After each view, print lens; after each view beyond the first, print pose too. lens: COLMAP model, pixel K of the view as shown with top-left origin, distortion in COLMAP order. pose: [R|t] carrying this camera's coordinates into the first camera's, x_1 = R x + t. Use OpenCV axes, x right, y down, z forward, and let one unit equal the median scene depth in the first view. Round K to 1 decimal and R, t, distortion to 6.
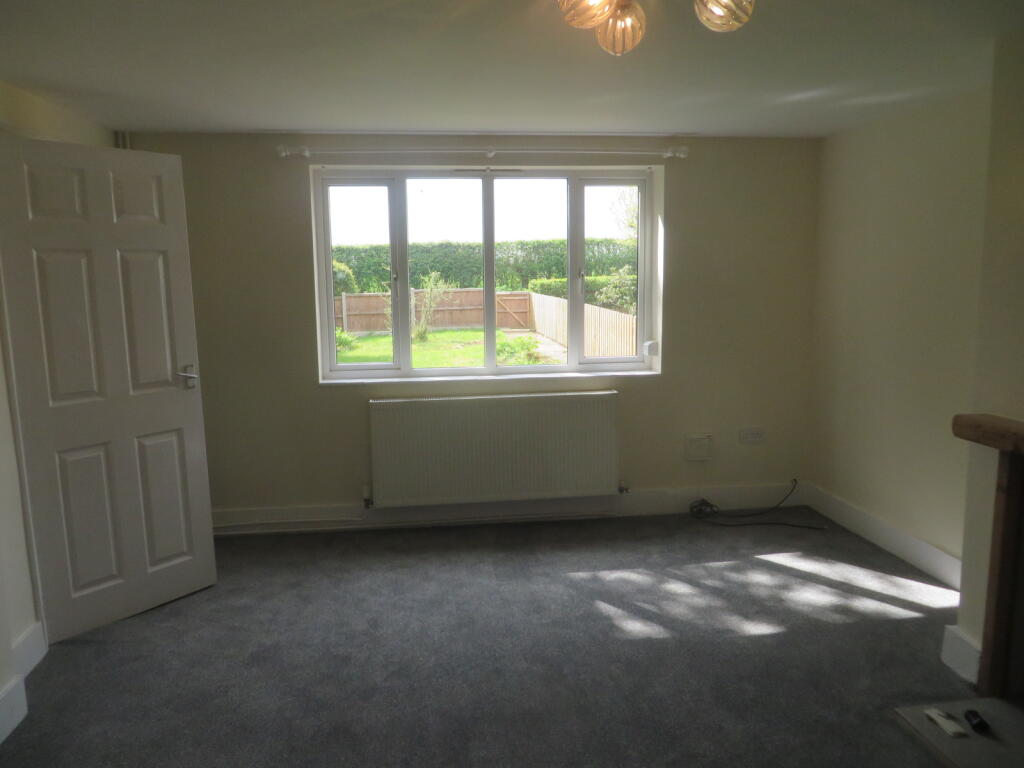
lens RADIAL K [[760.8, 0, 512.1], [0, 760.8, 388.5], [0, 0, 1]] dist [-0.032836, 0.014016]
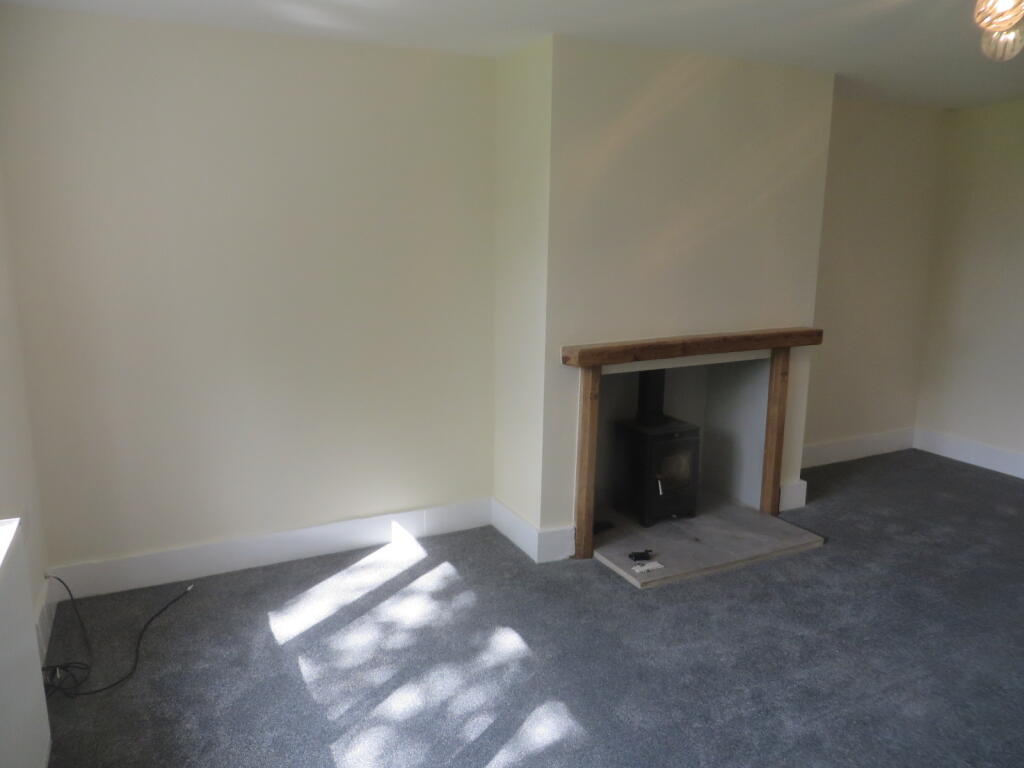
lens RADIAL K [[760.8, 0, 510.3], [0, 760.8, 383.7], [0, 0, 1]] dist [-0.032836, 0.014016]
pose [[-0.307027, -0.164515, 0.937373, -0.419051], [0.148014, 0.964706, 0.217793, -0.151809], [-0.940120, 0.205613, -0.271840, 1.095756]]
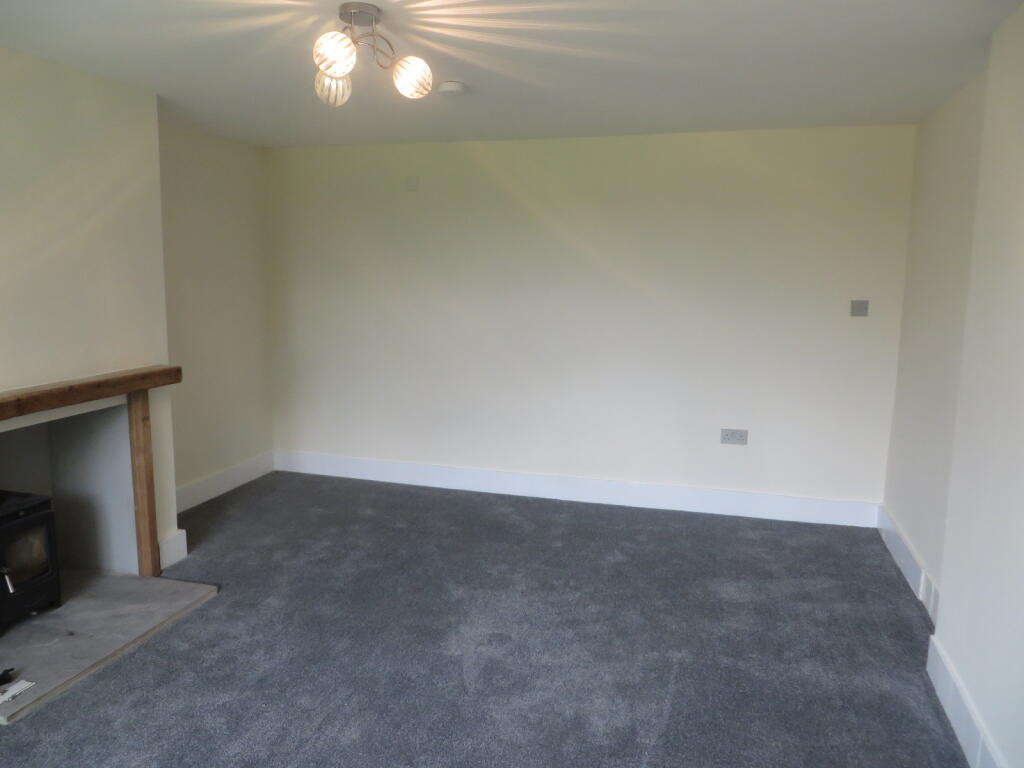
lens RADIAL K [[760.8, 0, 512.4], [0, 760.8, 388.7], [0, 0, 1]] dist [-0.032836, 0.014016]
pose [[-0.916025, -0.055076, 0.397323, -0.336414], [0.065096, 0.956987, 0.282734, -0.153456], [-0.395804, 0.284856, -0.873039, 1.081763]]
